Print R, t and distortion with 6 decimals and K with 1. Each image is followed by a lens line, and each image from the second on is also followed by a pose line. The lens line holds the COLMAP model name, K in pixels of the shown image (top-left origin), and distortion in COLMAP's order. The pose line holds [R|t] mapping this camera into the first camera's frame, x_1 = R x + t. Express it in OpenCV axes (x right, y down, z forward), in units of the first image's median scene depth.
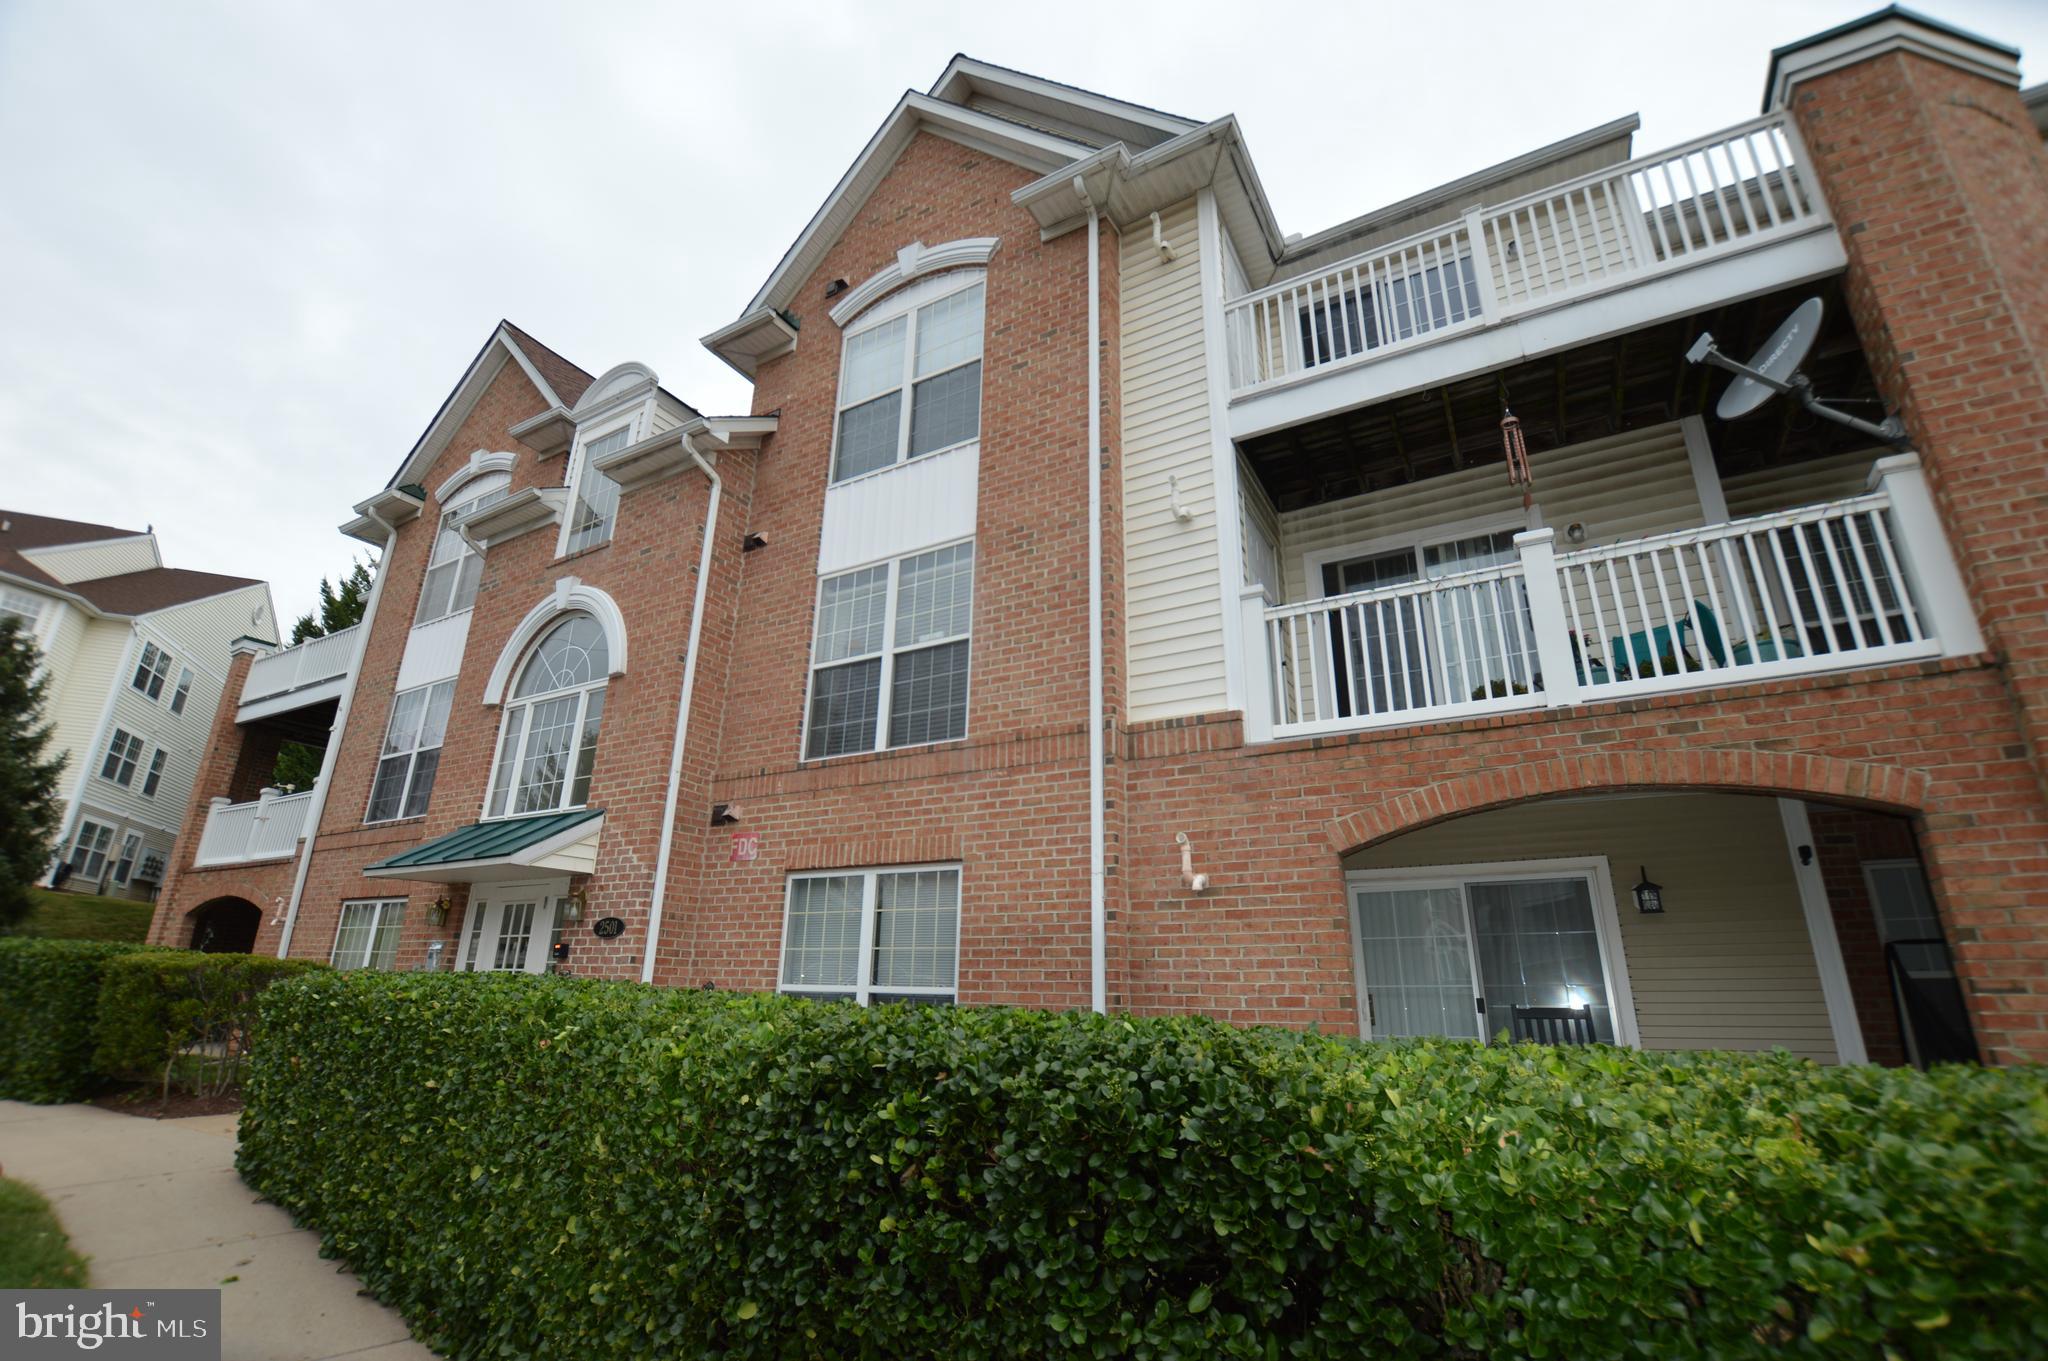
lens RADIAL K [[912.6, 0, 1025.5], [0, 912.6, 682.1], [0, 0, 1]] dist [-0.030804, 0.002433]
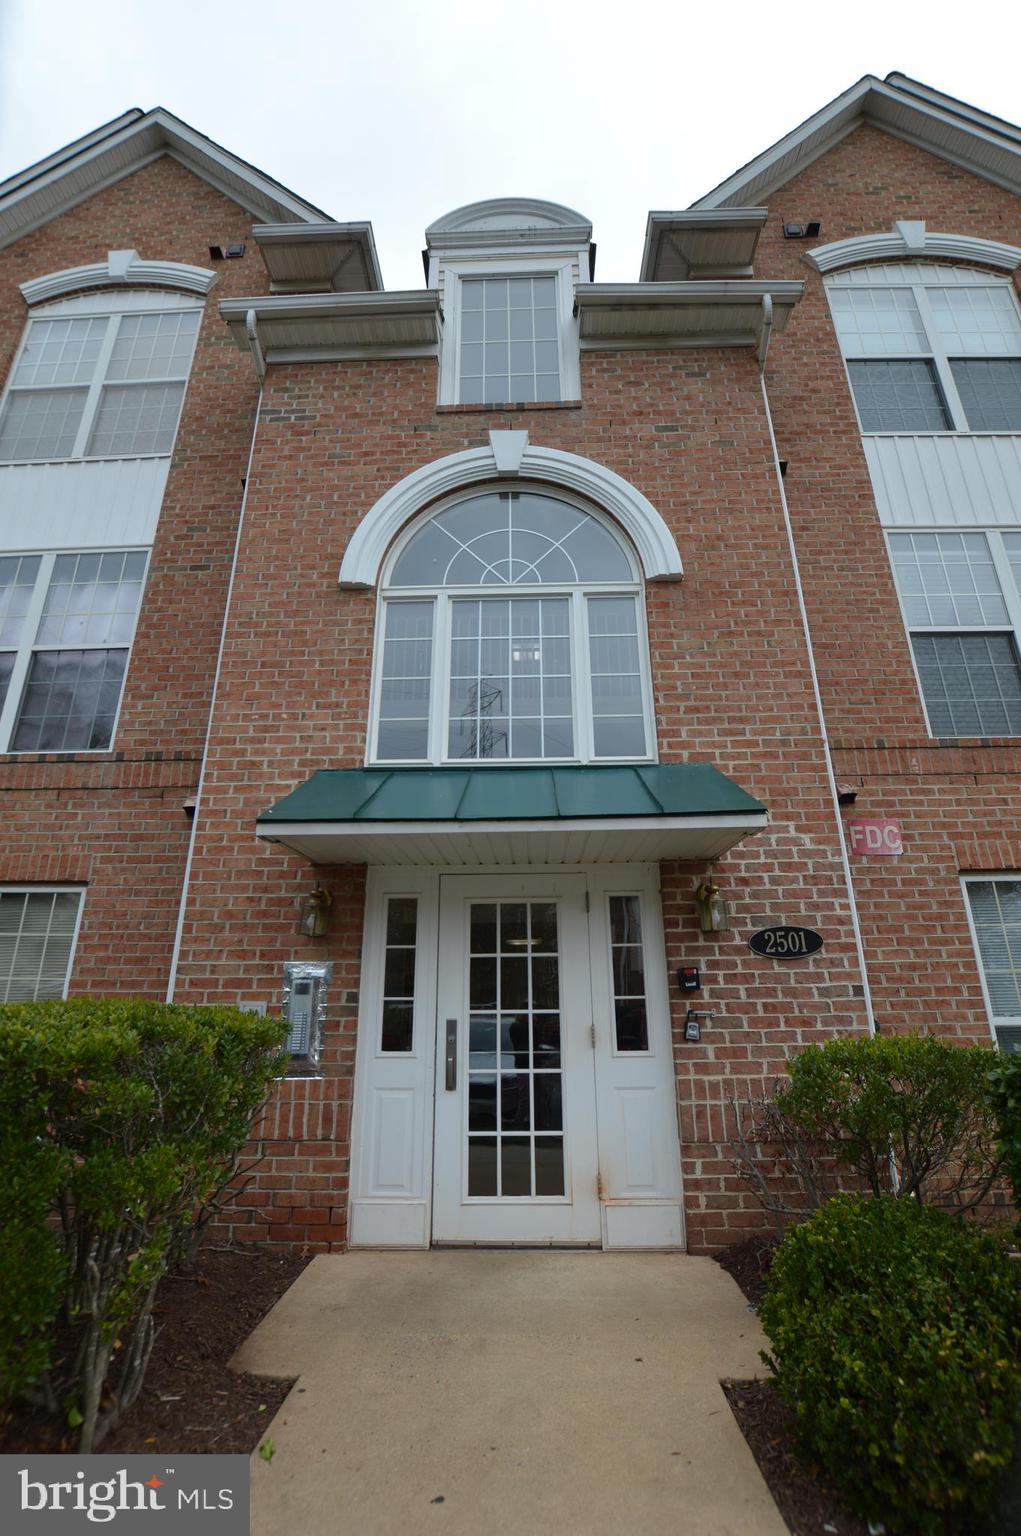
lens RADIAL K [[684.4, 0, 509.0], [0, 684.4, 766.8], [0, 0, 1]] dist [-0.030804, 0.002433]
pose [[0.882107, 0.135108, 0.451257, -0.788728], [-0.136010, 0.990234, -0.030609, 0.170594], [-0.450985, -0.034375, 0.891869, 0.595785]]
